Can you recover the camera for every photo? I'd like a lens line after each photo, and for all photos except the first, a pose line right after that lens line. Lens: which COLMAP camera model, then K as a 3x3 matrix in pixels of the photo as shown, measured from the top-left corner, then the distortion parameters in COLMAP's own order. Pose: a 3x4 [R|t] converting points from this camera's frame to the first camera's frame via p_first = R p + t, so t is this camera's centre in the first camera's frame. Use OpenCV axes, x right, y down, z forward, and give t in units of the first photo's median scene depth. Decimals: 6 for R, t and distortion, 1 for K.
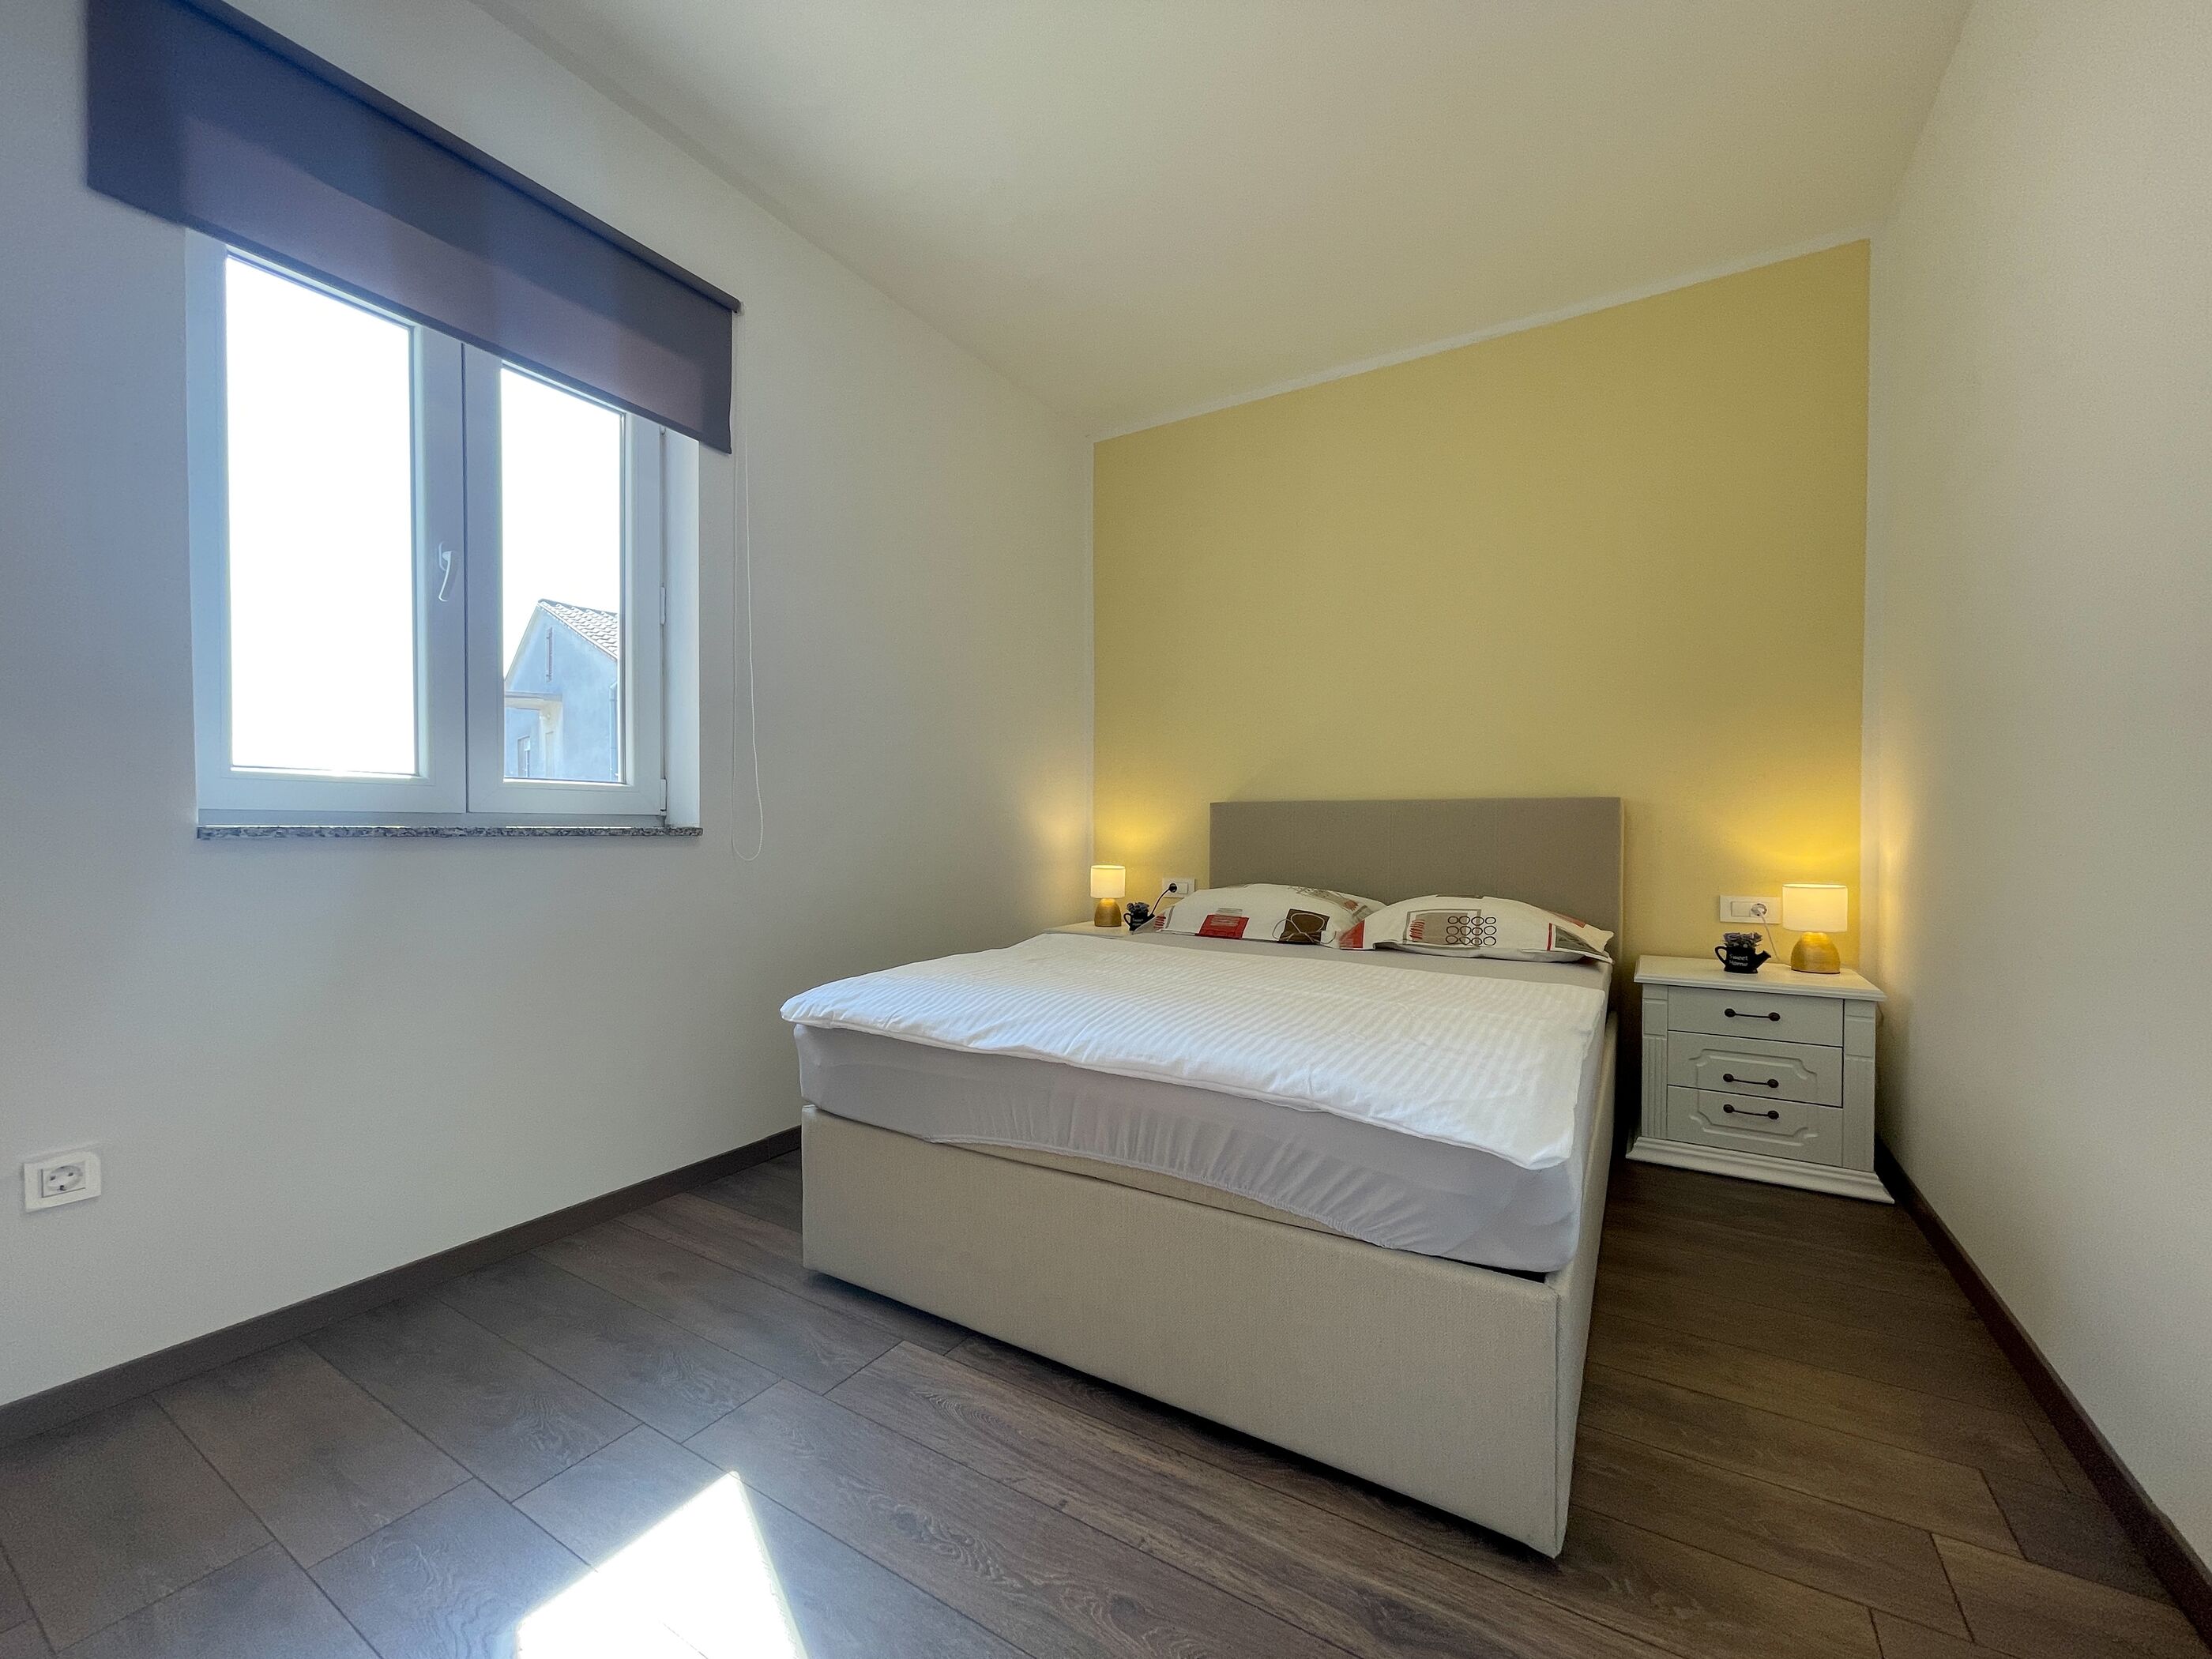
lens RADIAL K [[890.9, 0, 1096.4], [0, 890.9, 845.6], [0, 0, 1]] dist [-0.008841, -0.000553]
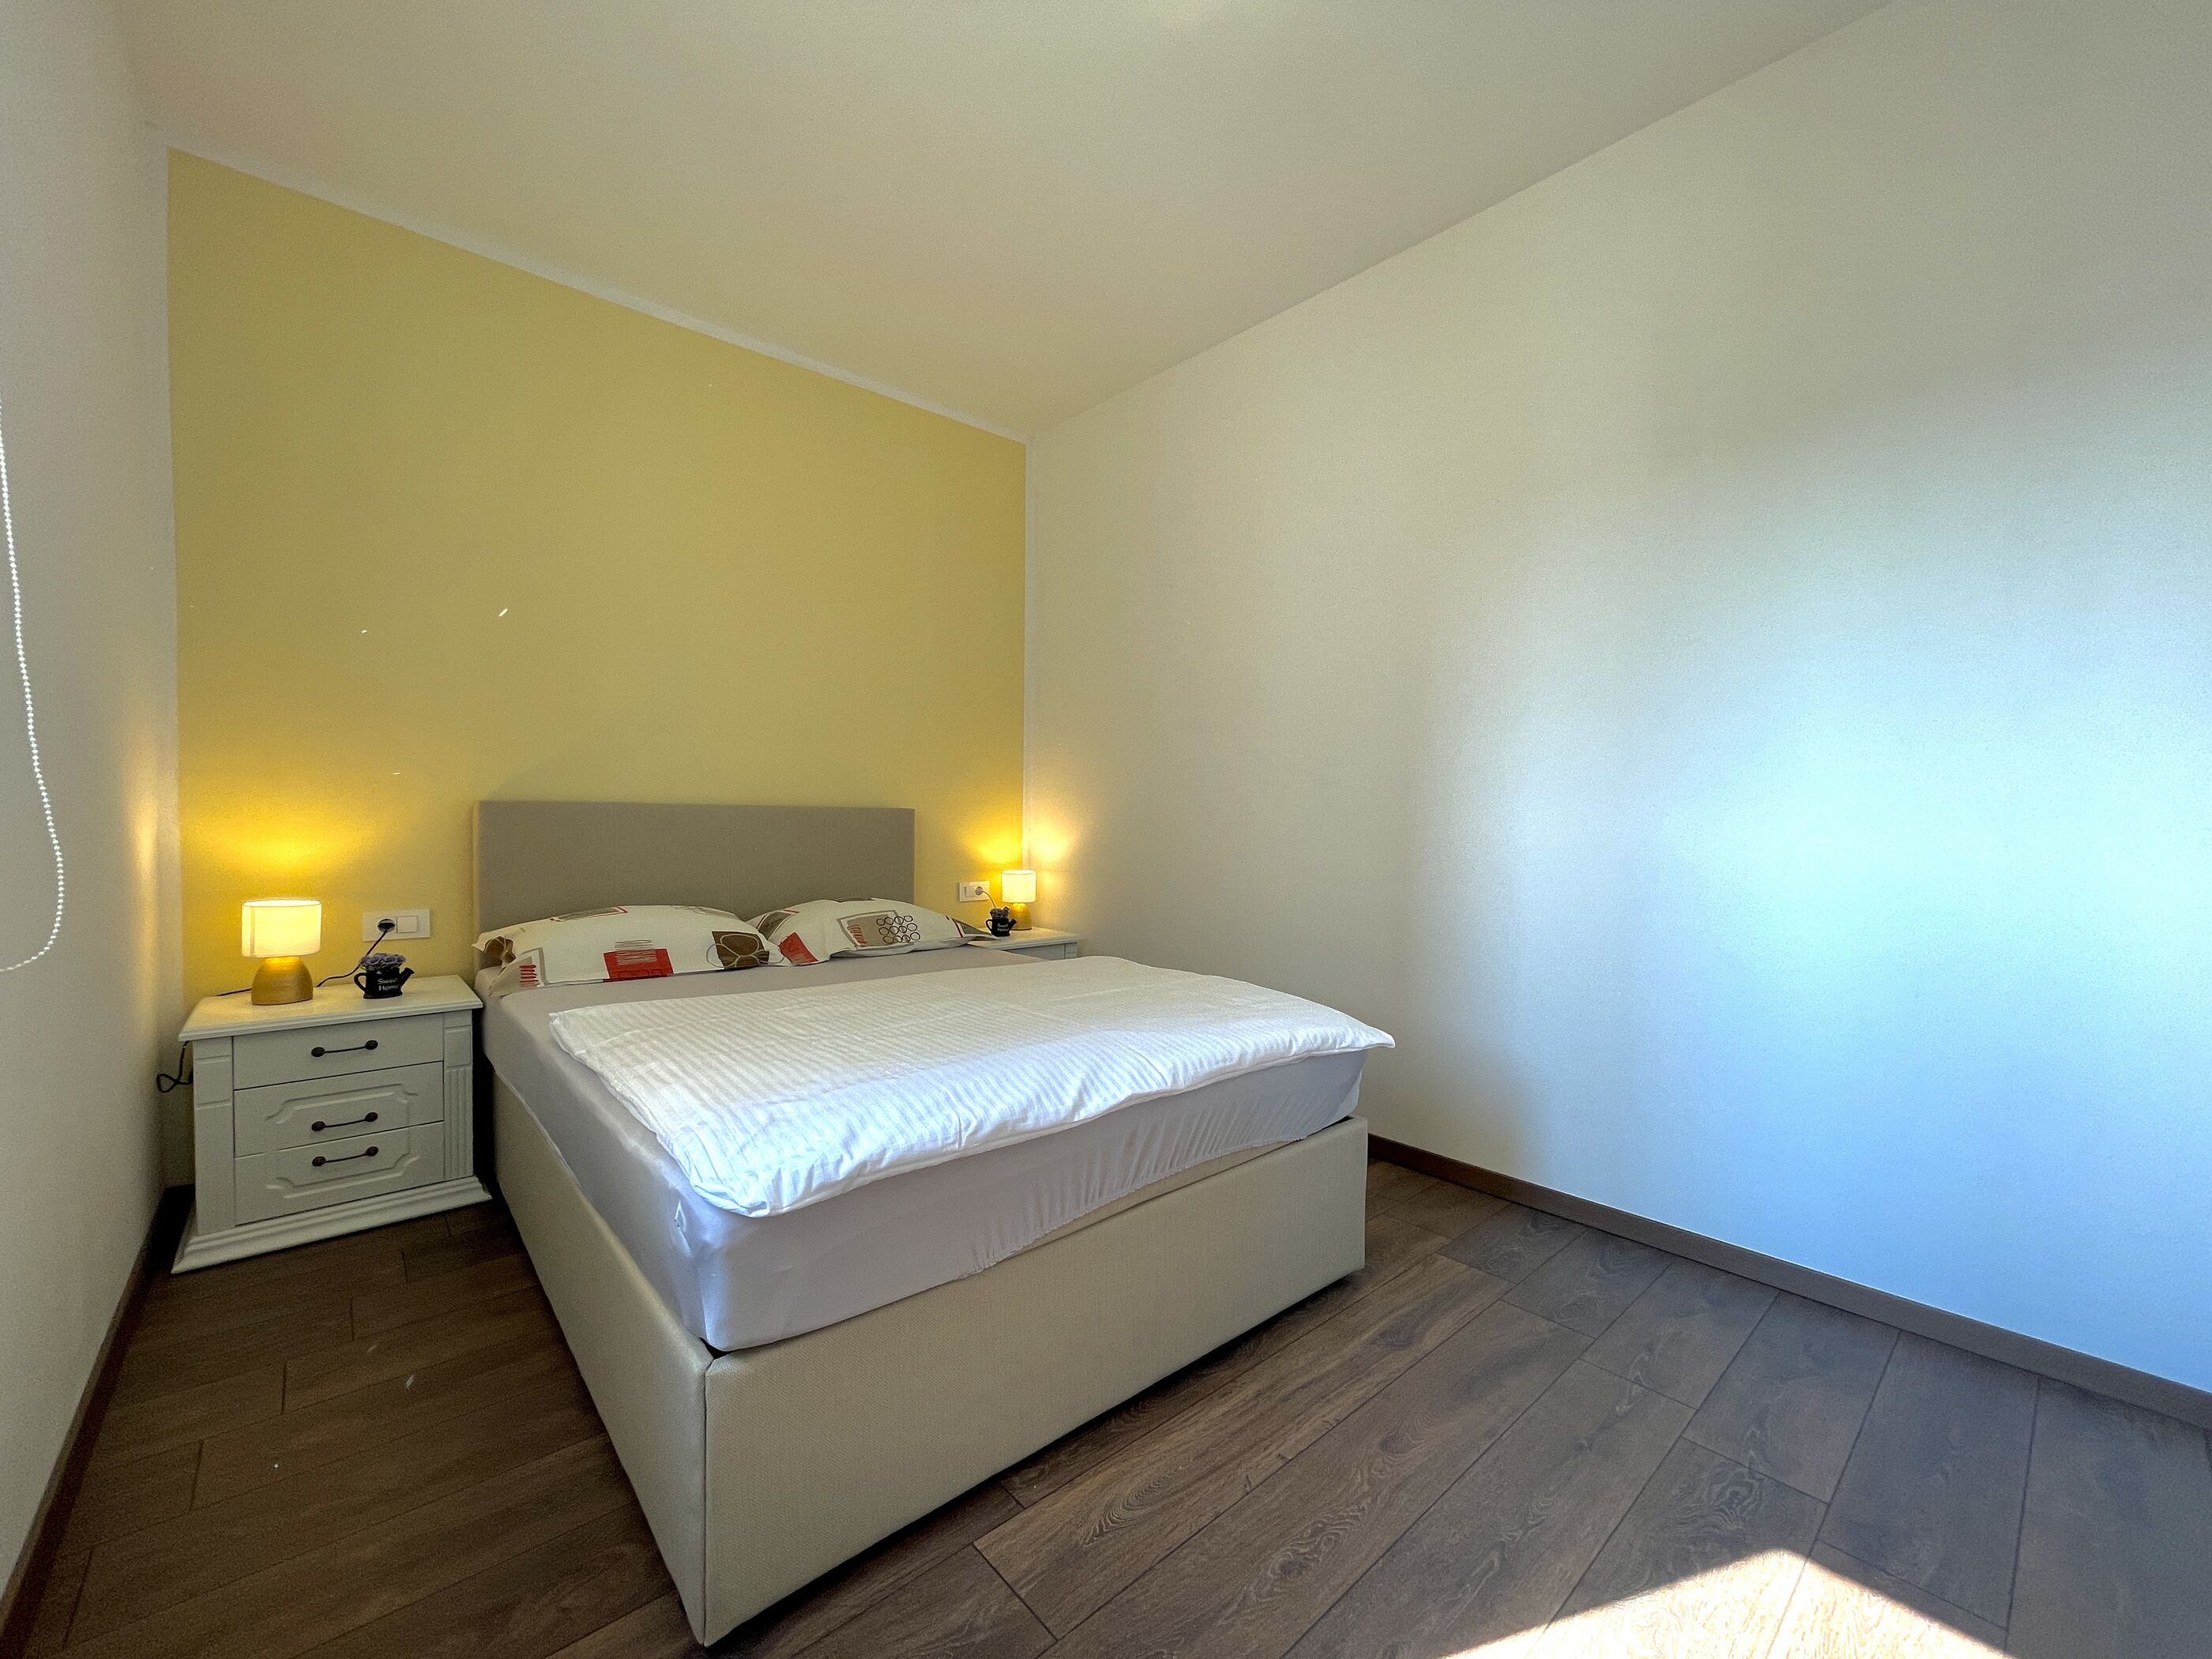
lens RADIAL K [[890.9, 0, 1096.4], [0, 890.9, 845.6], [0, 0, 1]] dist [-0.008841, -0.000553]
pose [[0.291425, -0.029191, 0.956148, -0.608966], [0.008180, 0.999574, 0.028024, -0.041806], [-0.956559, -0.000346, 0.291539, 0.462470]]
